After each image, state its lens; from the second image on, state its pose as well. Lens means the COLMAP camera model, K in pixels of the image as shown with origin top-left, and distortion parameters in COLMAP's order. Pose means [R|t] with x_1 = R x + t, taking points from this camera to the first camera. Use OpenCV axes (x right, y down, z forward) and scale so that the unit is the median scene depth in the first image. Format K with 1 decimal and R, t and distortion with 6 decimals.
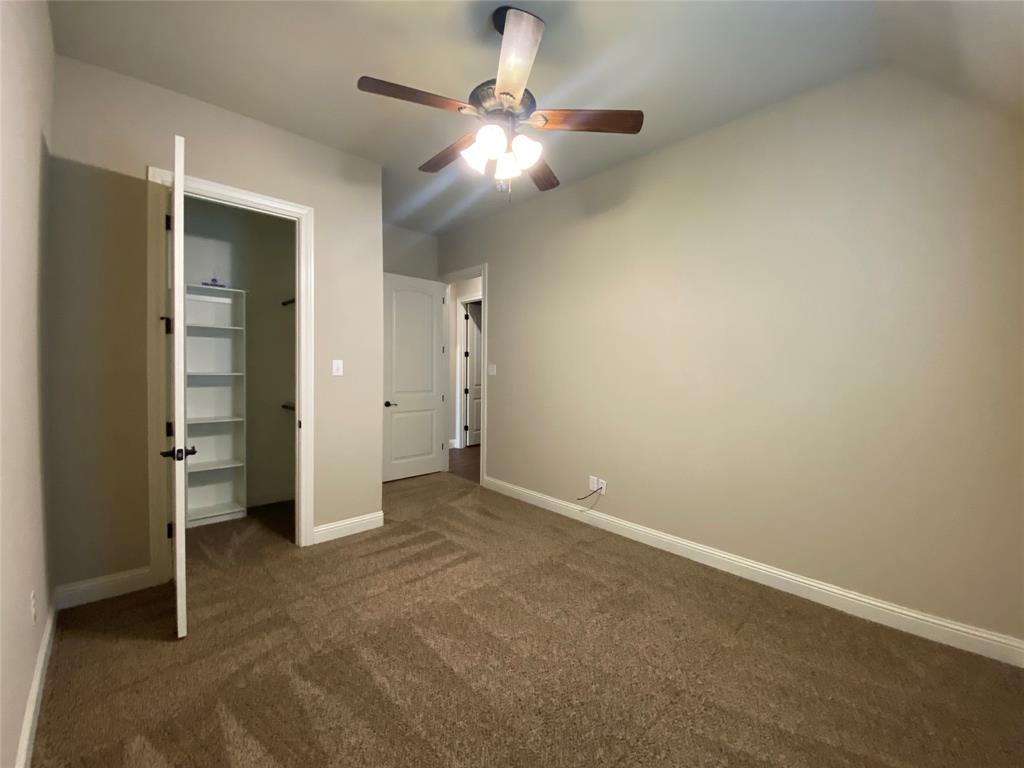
lens RADIAL K [[419.2, 0, 509.7], [0, 419.2, 380.1], [0, 0, 1]] dist [0.019125, -0.019026]
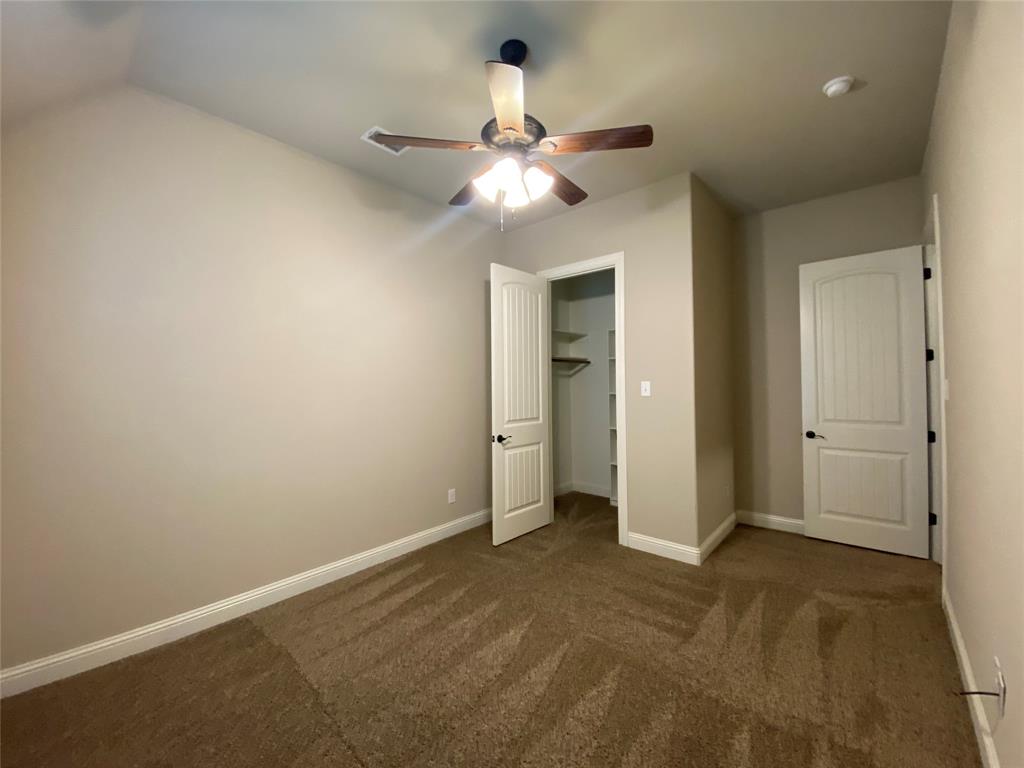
lens RADIAL K [[419.2, 0, 509.7], [0, 419.2, 380.1], [0, 0, 1]] dist [0.019125, -0.019026]
pose [[0.075203, -0.027764, -0.996782, 0.623983], [-0.015153, 0.999465, -0.028982, -0.015981], [0.997053, 0.017283, 0.074742, 0.582065]]
